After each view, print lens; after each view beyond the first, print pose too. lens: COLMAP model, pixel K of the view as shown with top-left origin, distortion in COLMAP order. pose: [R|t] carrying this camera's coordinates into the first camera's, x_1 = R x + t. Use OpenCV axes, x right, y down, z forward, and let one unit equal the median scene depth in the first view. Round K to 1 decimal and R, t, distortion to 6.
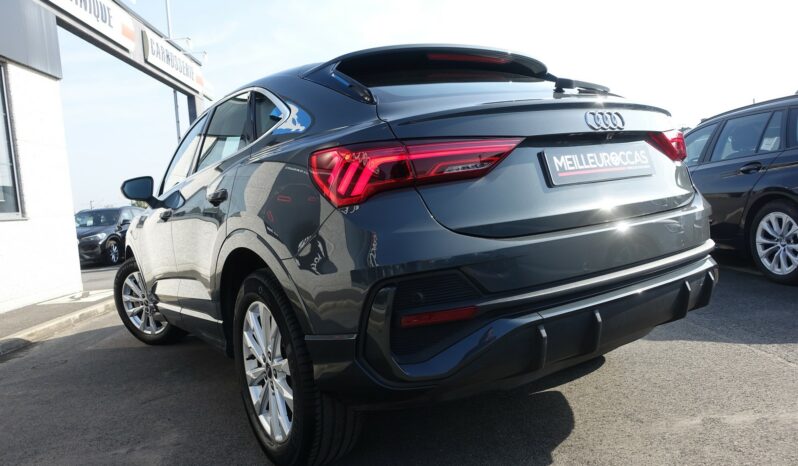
lens RADIAL K [[545.0, 0, 399.0], [0, 545.0, 233.0], [0, 0, 1]] dist [-0.005981, 0.001455]
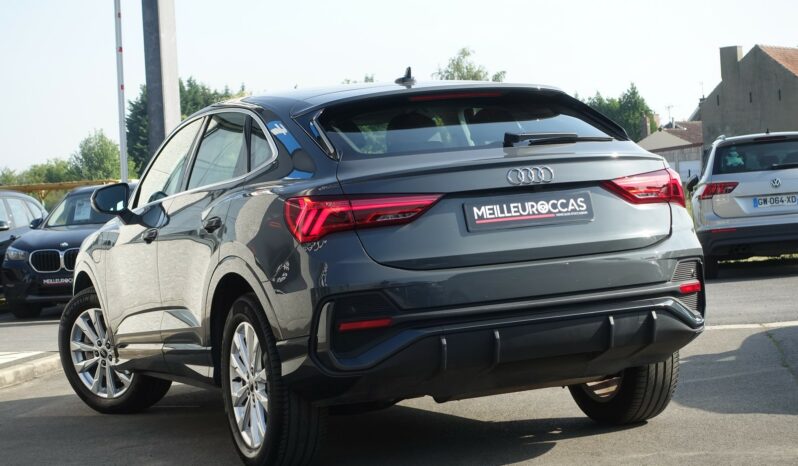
lens RADIAL K [[1504.4, 0, 399.0], [0, 1504.4, 233.0], [0, 0, 1]] dist [-0.019711, -0.133557]
pose [[0.983305, 0.031487, -0.179221, 0.588278], [-0.035858, 0.999132, -0.021202, -0.001493], [0.178398, 0.027274, 0.983580, -1.939885]]
